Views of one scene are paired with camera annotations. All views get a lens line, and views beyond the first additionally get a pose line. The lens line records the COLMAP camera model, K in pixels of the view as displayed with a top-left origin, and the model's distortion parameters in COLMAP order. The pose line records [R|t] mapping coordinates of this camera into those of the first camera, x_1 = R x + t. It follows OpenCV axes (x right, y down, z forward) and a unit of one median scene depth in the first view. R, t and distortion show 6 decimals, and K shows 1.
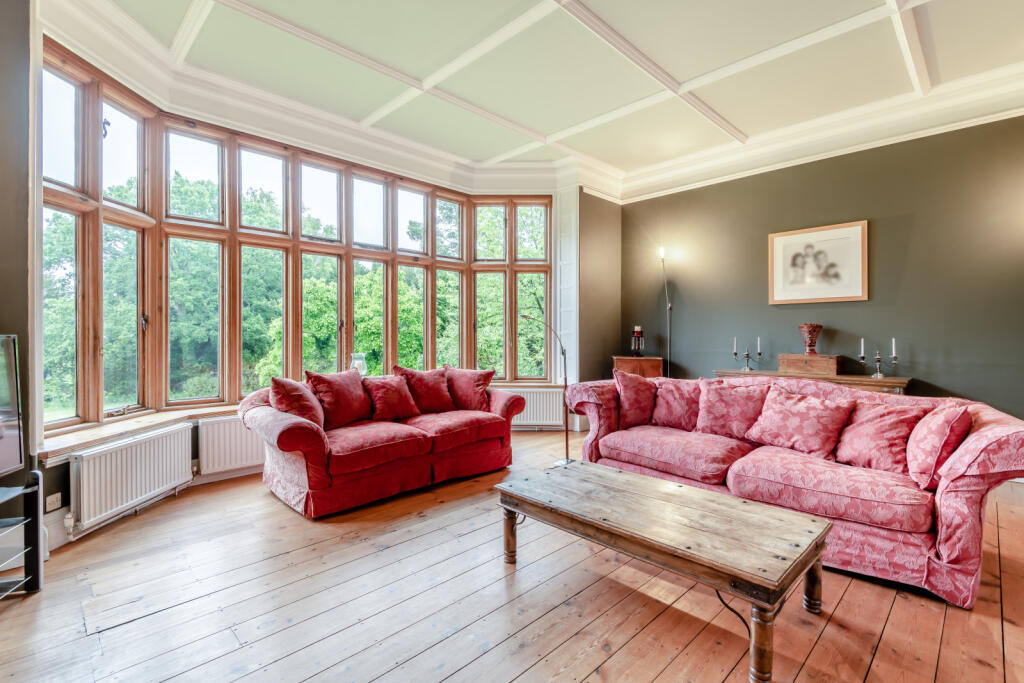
lens RADIAL K [[461.2, 0, 512.5], [0, 461.2, 336.4], [0, 0, 1]] dist [0.030437, -0.021036]
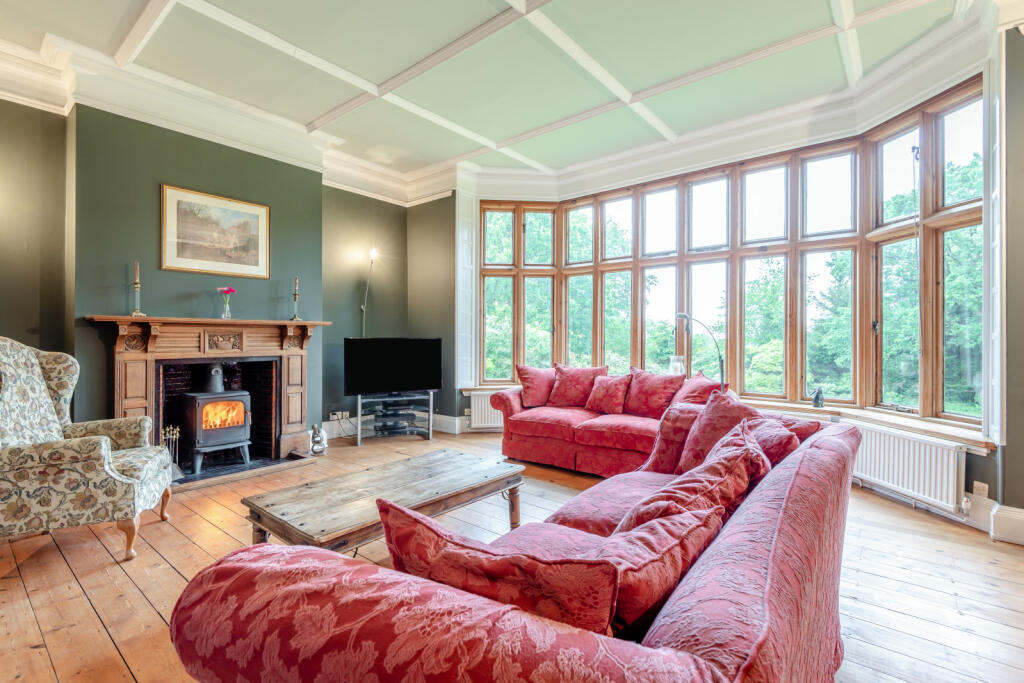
lens RADIAL K [[469.8, 0, 527.2], [0, 469.8, 339.3], [0, 0, 1]] dist [-0.001523, -0.000136]
pose [[0.127996, 0.001213, -0.991774, 0.744372], [-0.004329, 0.999990, 0.000664, 0.000159], [0.991765, 0.004208, 0.128000, 0.579547]]
